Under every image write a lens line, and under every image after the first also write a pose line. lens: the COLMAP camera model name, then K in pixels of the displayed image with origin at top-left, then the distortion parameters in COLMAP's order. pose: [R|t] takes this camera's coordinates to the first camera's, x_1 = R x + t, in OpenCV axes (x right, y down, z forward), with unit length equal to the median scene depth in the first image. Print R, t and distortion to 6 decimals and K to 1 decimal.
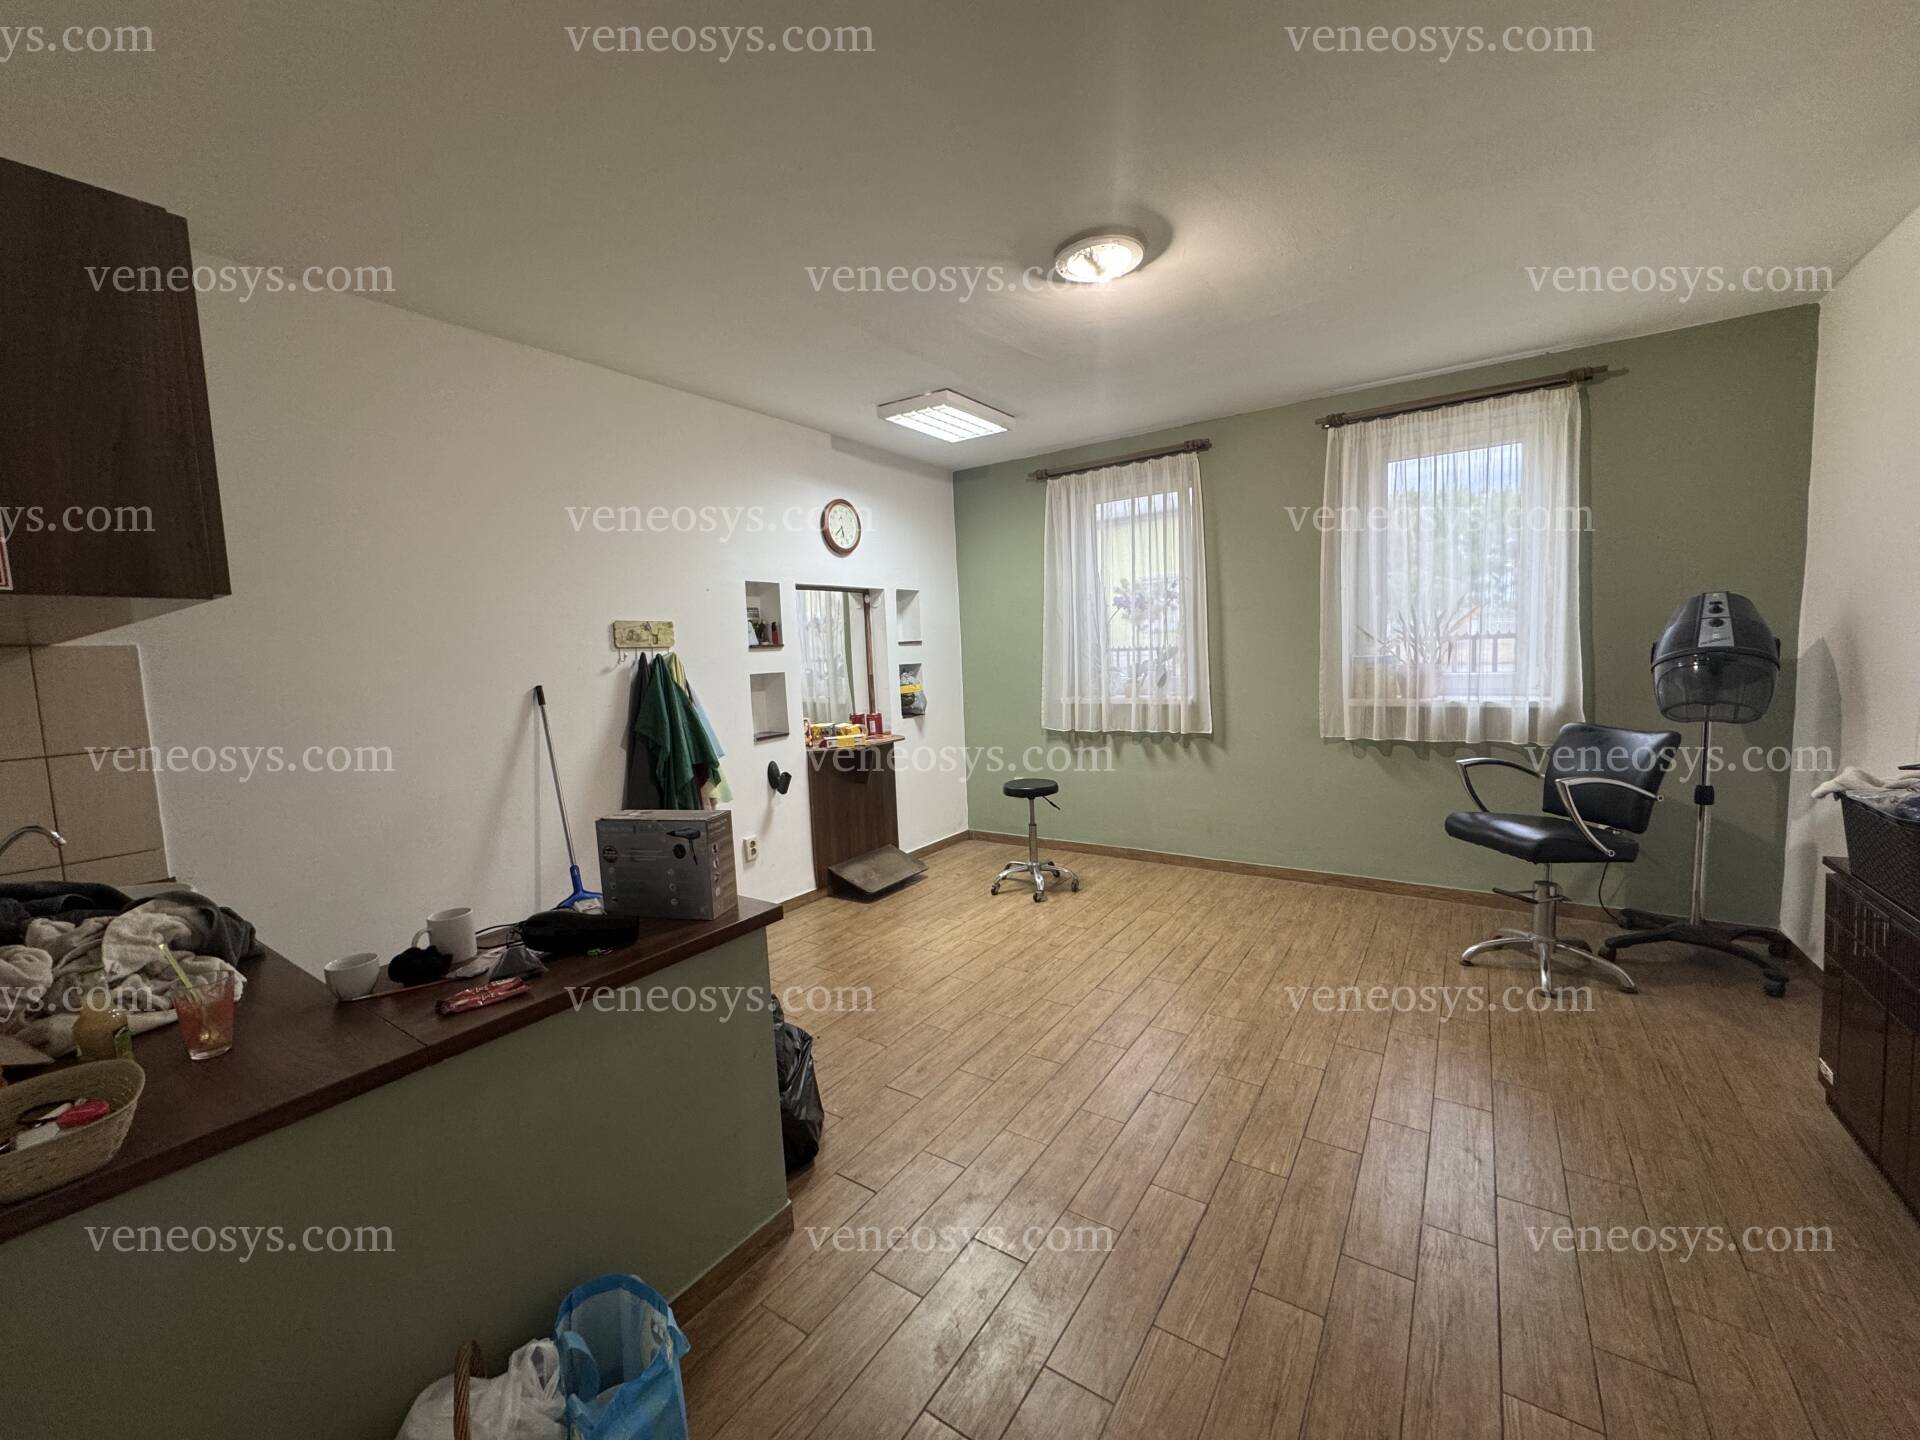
lens RADIAL K [[763.6, 0, 959.6], [0, 763.6, 716.7], [0, 0, 1]] dist [-0.003751, -0.001006]
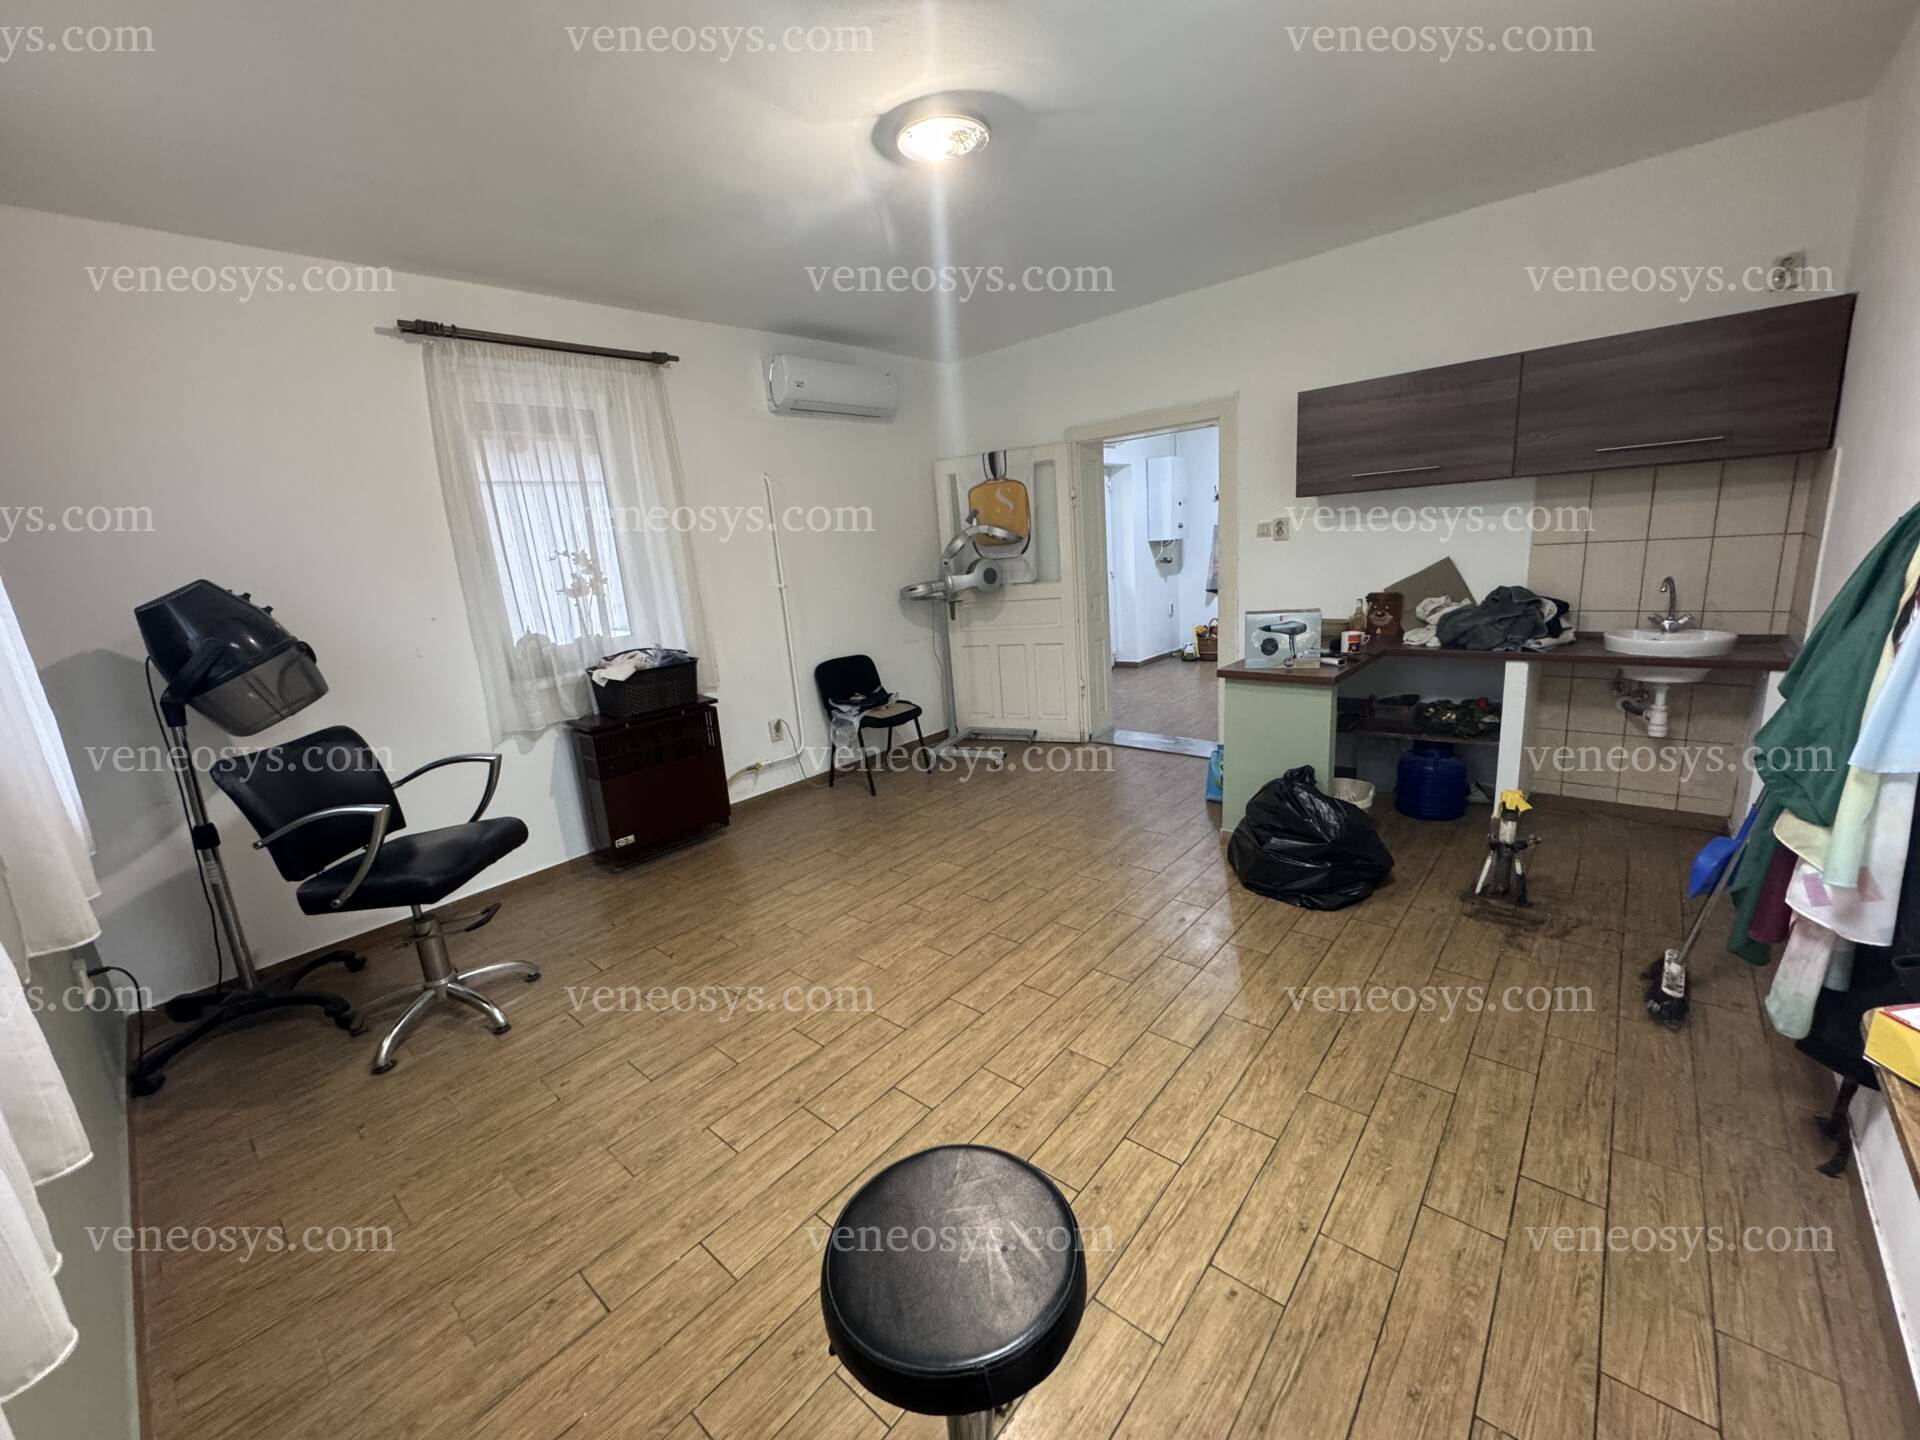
lens RADIAL K [[763.6, 0, 966.1], [0, 763.6, 717.4], [0, 0, 1]] dist [-0.003751, -0.001006]
pose [[-0.986848, 0.088131, 0.135512, 0.063924], [0.126623, 0.942555, 0.309123, -0.151521], [-0.100485, 0.322216, -0.941318, 1.543421]]
